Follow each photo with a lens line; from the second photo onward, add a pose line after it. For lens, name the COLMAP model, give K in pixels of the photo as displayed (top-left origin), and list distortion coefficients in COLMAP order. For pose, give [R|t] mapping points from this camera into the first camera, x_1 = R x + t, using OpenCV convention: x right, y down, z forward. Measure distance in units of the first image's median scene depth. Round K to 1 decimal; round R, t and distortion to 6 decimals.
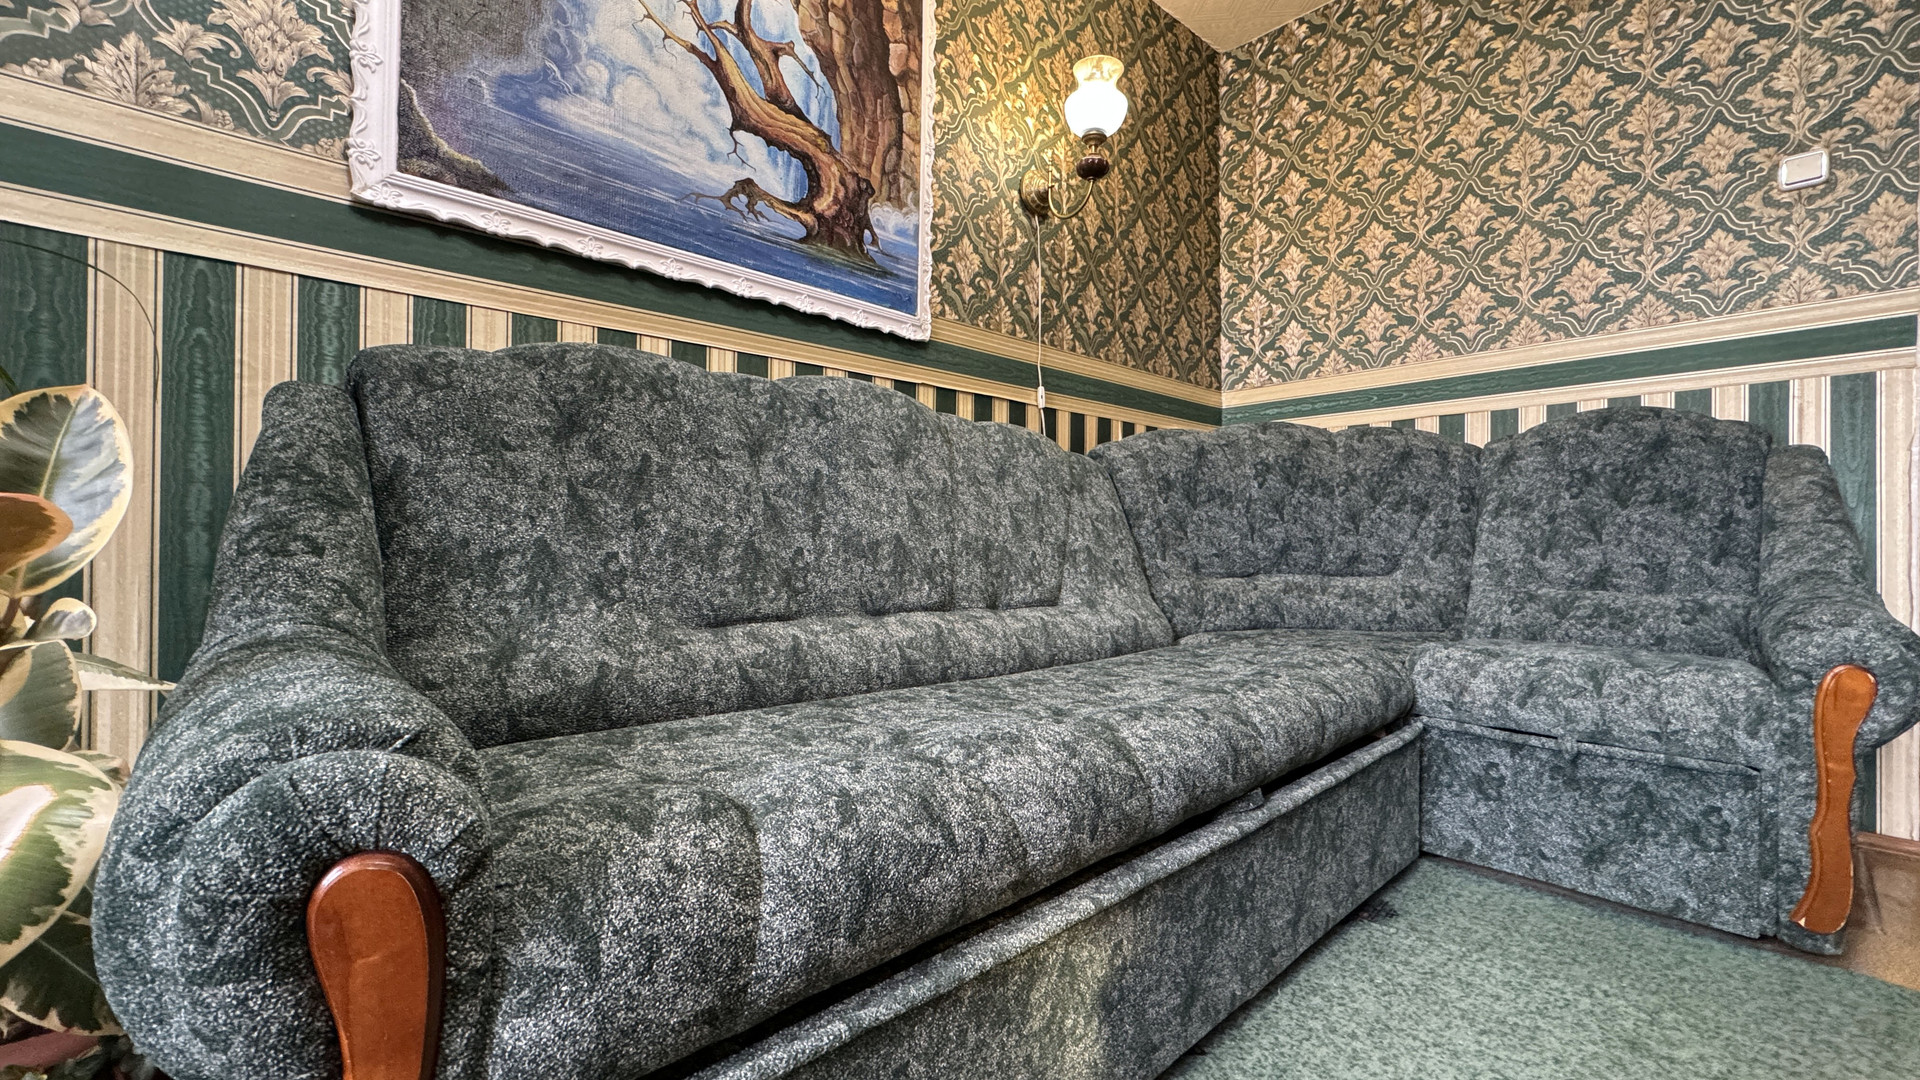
lens RADIAL K [[763.7, 0, 961.6], [0, 763.7, 540.3], [0, 0, 1]] dist [-0.001999, 0.000477]
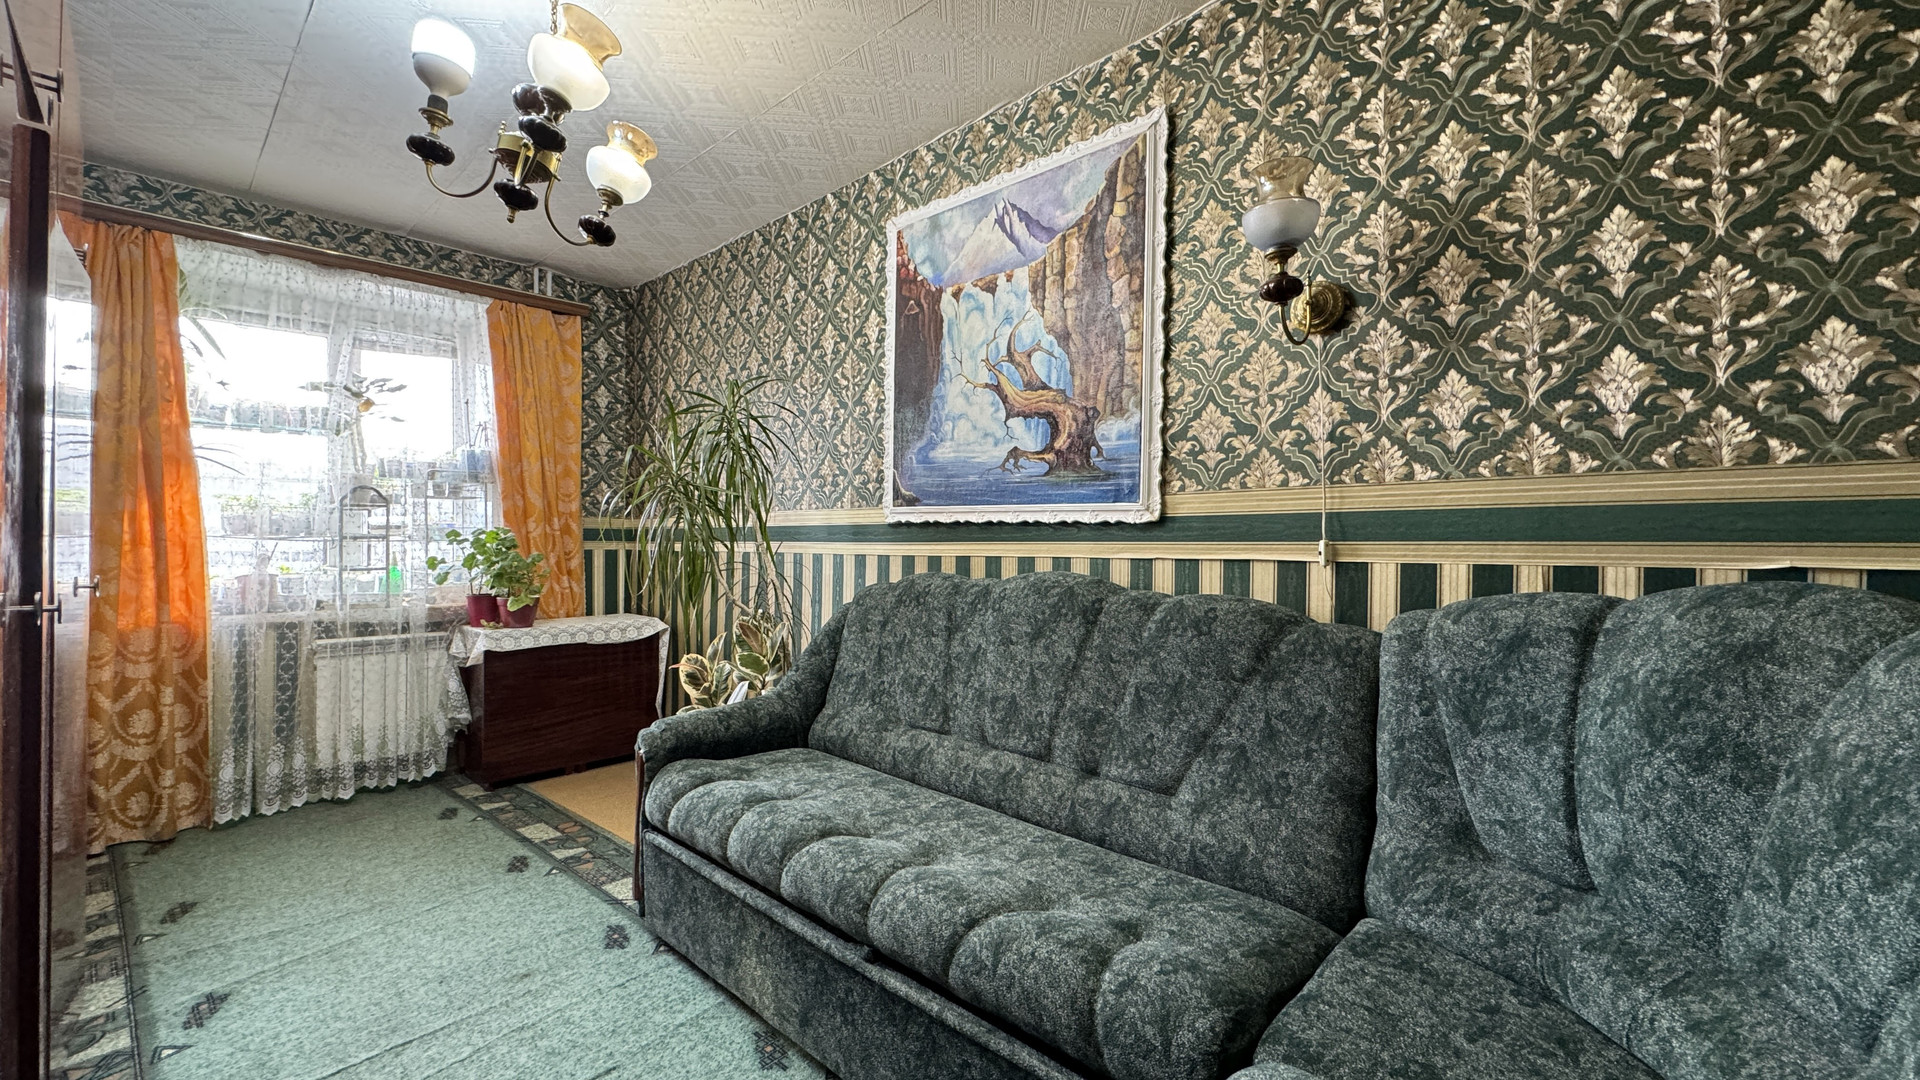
lens RADIAL K [[763.7, 0, 961.6], [0, 763.7, 540.3], [0, 0, 1]] dist [-0.001999, 0.000477]
pose [[0.072087, -0.002370, -0.997396, 1.124711], [-0.003880, 0.999989, -0.002657, -0.246914], [0.997391, 0.004061, 0.072077, 0.691035]]
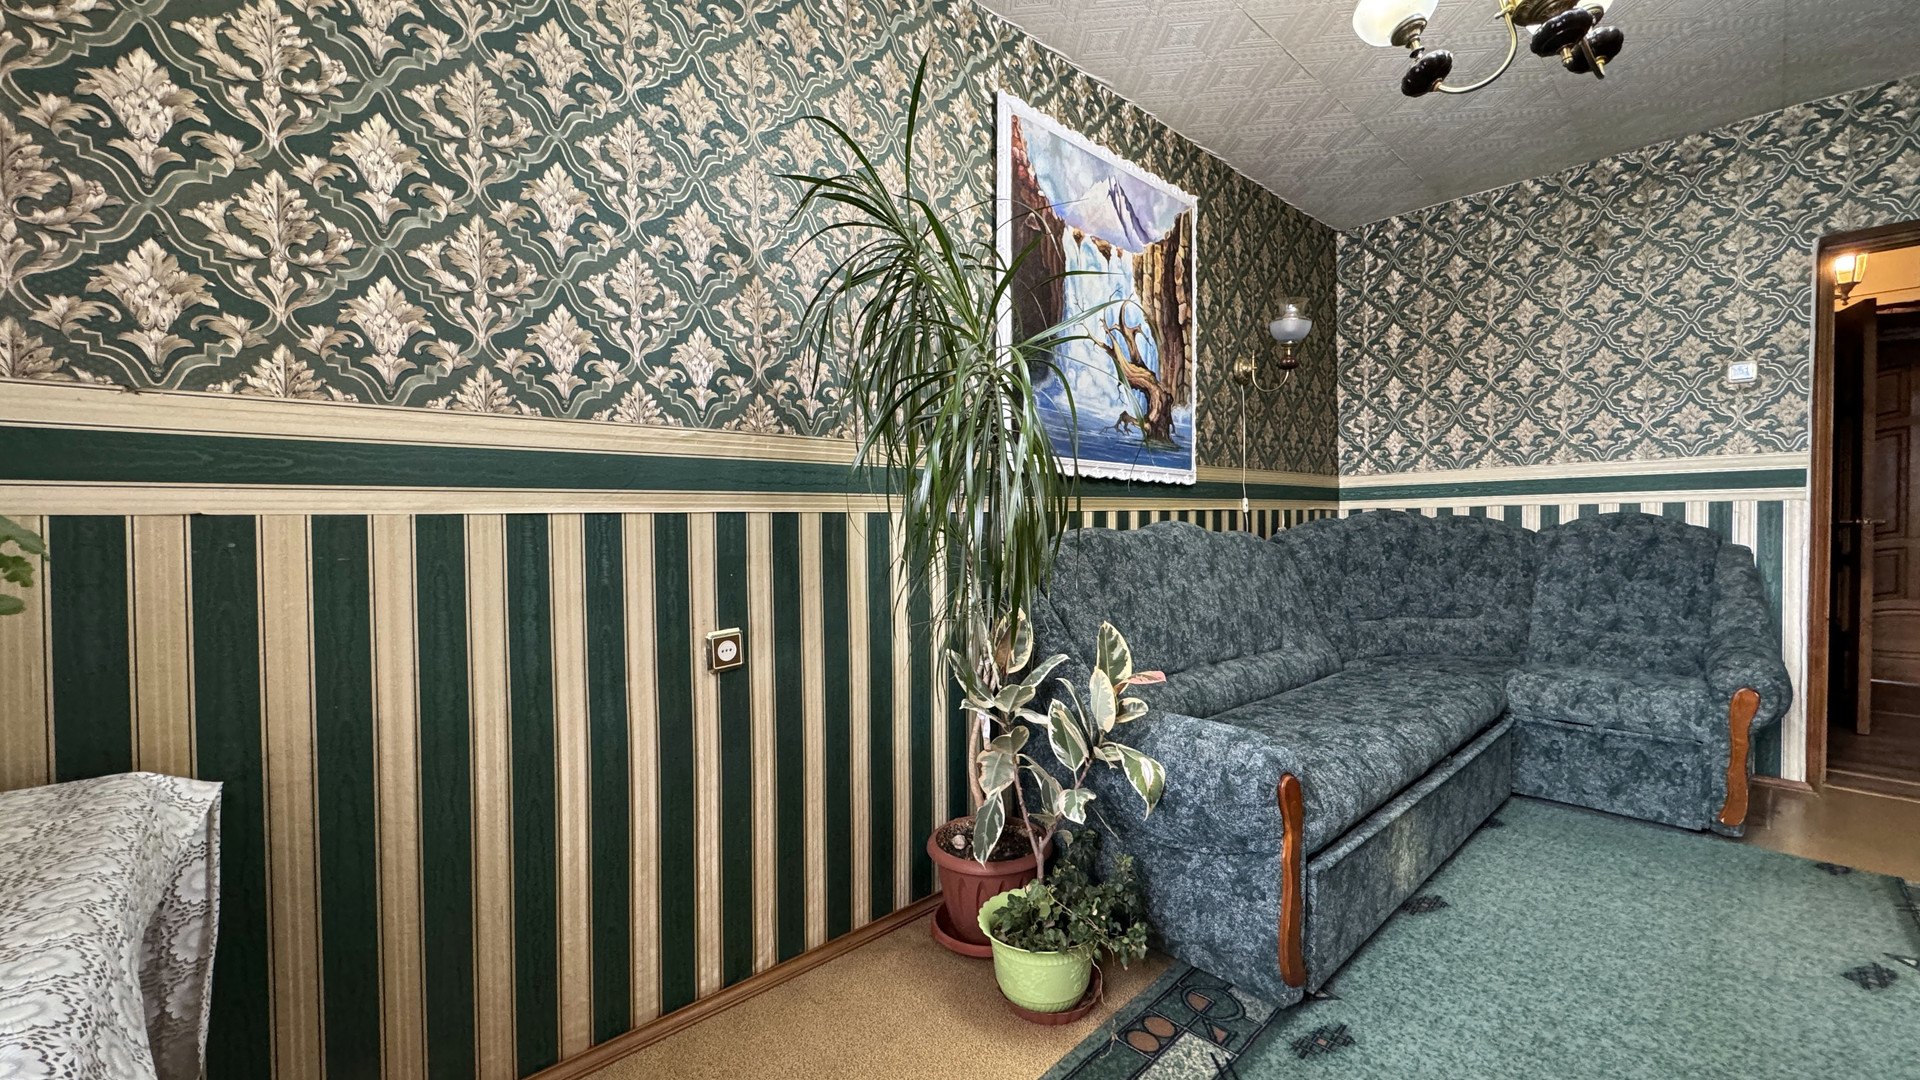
lens RADIAL K [[763.7, 0, 961.6], [0, 763.7, 540.3], [0, 0, 1]] dist [-0.001999, 0.000477]
pose [[0.999870, -0.016084, -0.000609, -0.577432], [0.016094, 0.999619, 0.022425, -0.200954], [0.000248, -0.022432, 0.999748, -0.650453]]
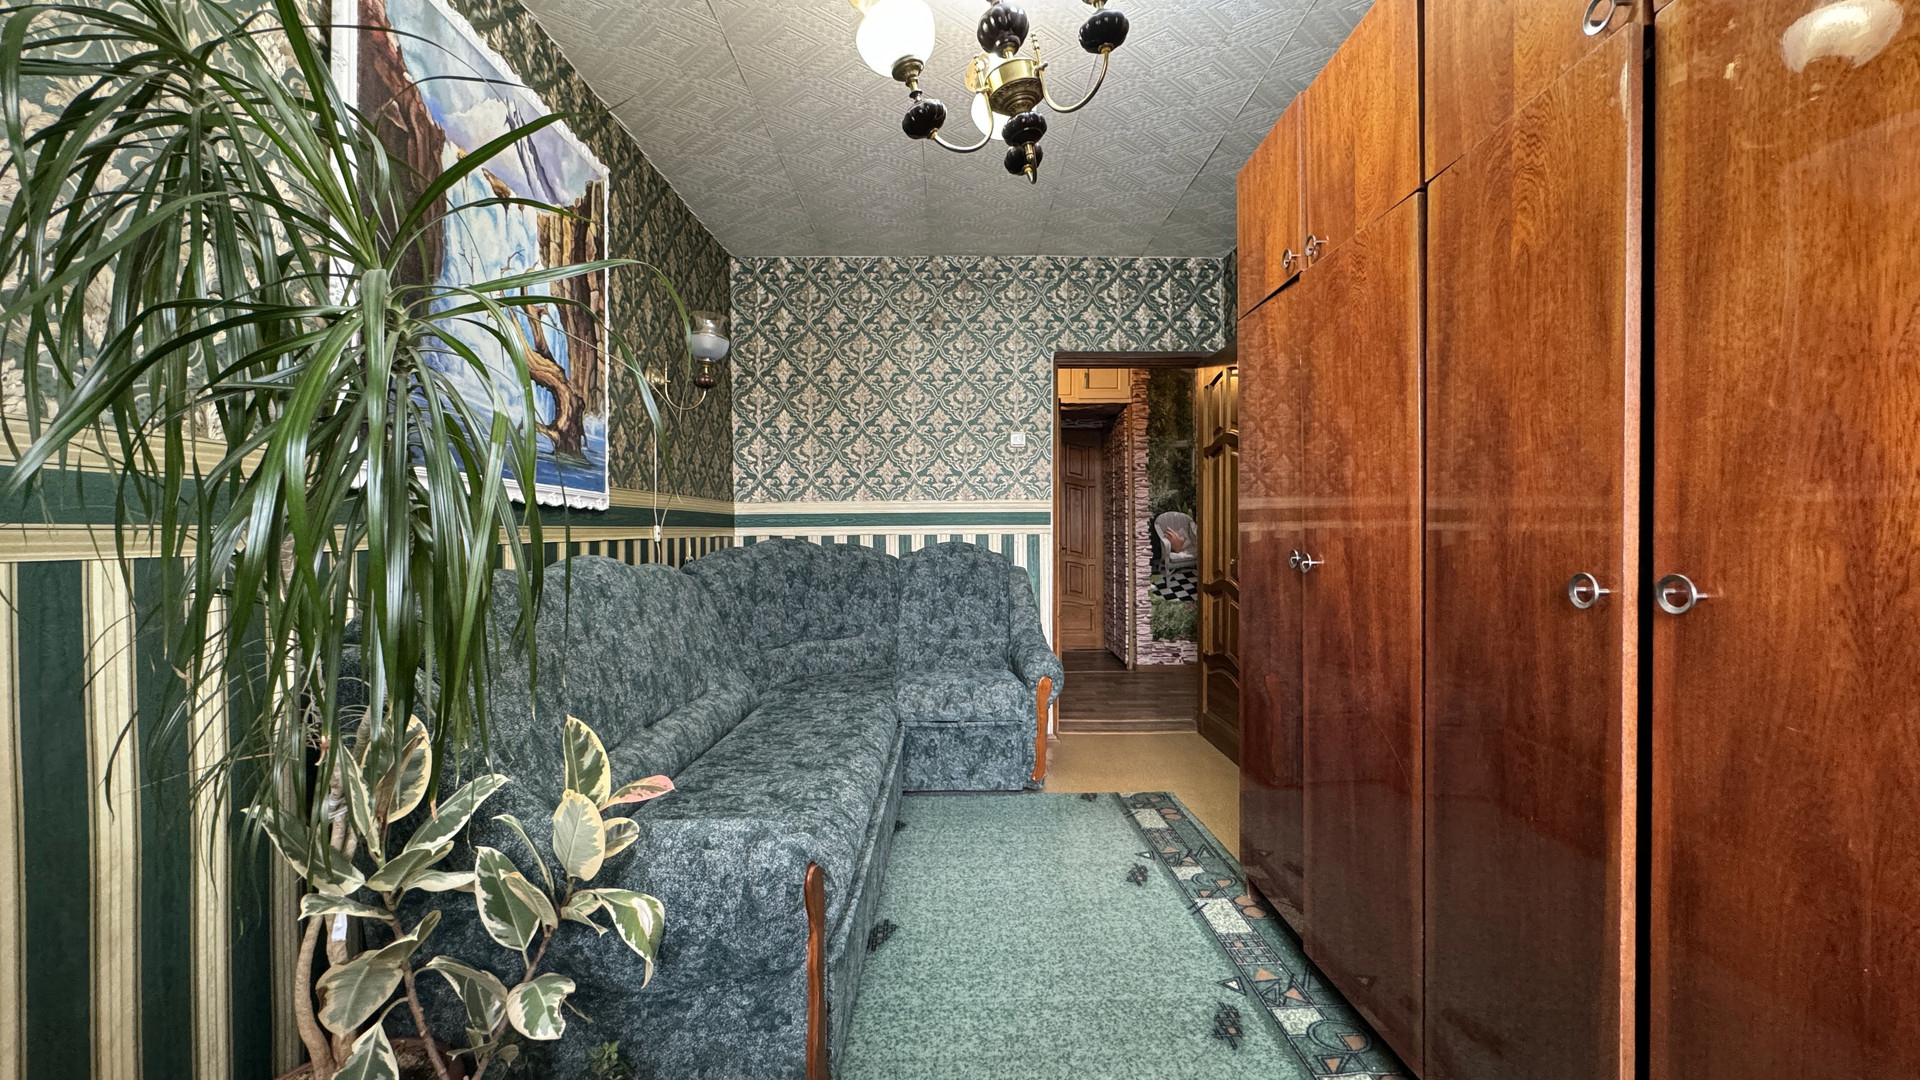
lens RADIAL K [[763.7, 0, 961.6], [0, 763.7, 540.3], [0, 0, 1]] dist [-0.001999, 0.000477]
pose [[0.677200, -0.015655, 0.735633, -0.658693], [0.008903, 0.999875, 0.013083, -0.235400], [-0.735745, -0.002311, 0.677254, -0.389727]]
